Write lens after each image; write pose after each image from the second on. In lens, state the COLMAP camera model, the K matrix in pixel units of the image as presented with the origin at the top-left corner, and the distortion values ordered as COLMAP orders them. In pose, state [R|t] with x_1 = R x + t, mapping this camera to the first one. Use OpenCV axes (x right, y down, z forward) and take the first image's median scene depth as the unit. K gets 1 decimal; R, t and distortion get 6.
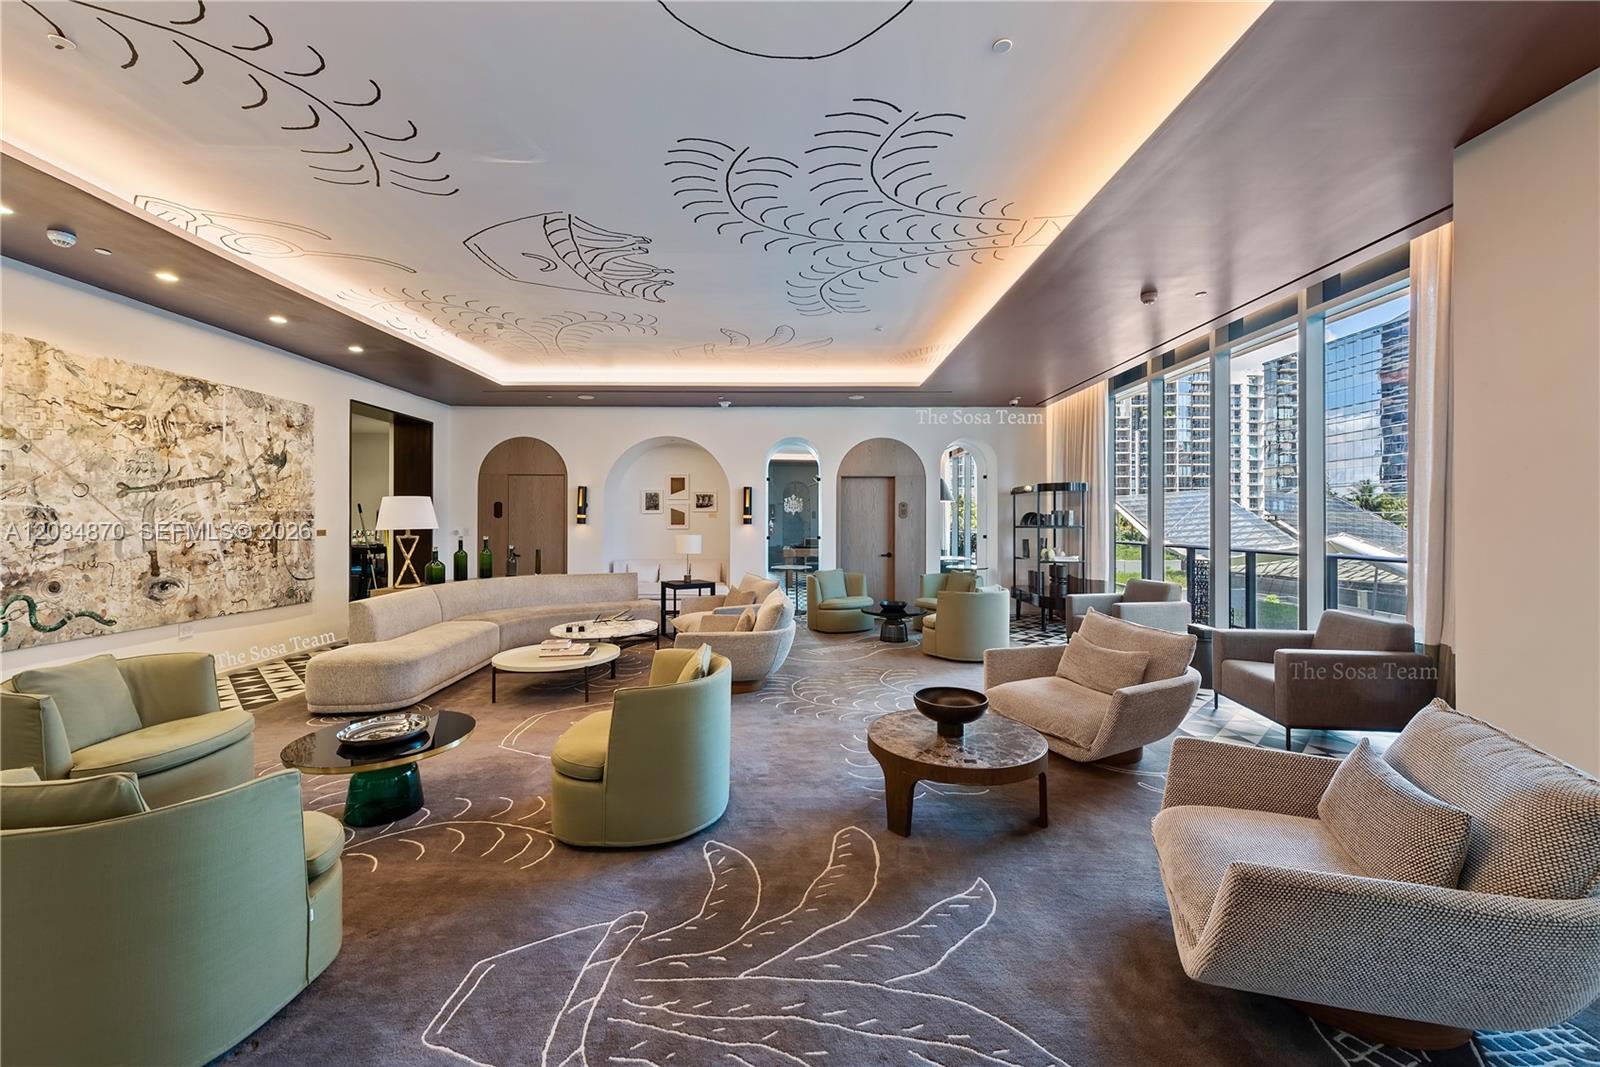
lens RADIAL K [[641.3, 0, 791.4], [0, 641.3, 521.8], [0, 0, 1]] dist [-0.000366, -0.000015]
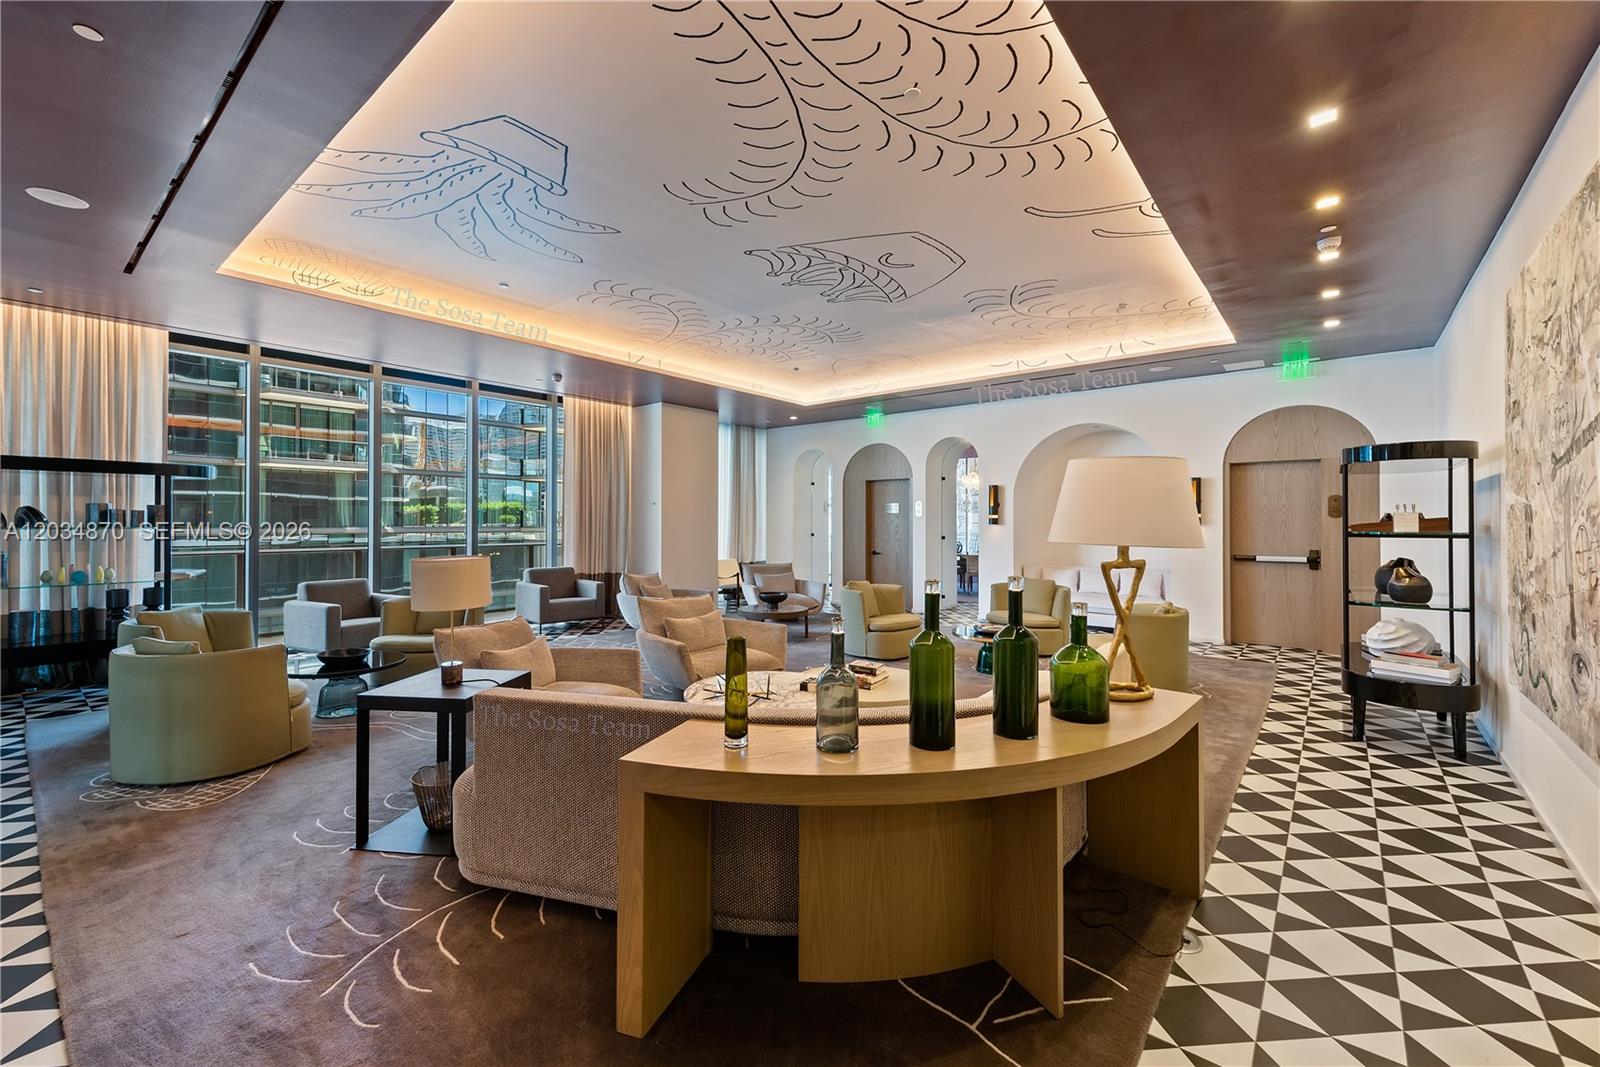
lens RADIAL K [[641.3, 0, 791.4], [0, 641.3, 521.8], [0, 0, 1]] dist [-0.000366, -0.000015]
pose [[-0.770053, -0.003309, 0.637971, -0.838555], [-0.005484, 0.999984, -0.001432, 0.004948], [-0.637956, -0.004601, -0.770059, 1.731996]]
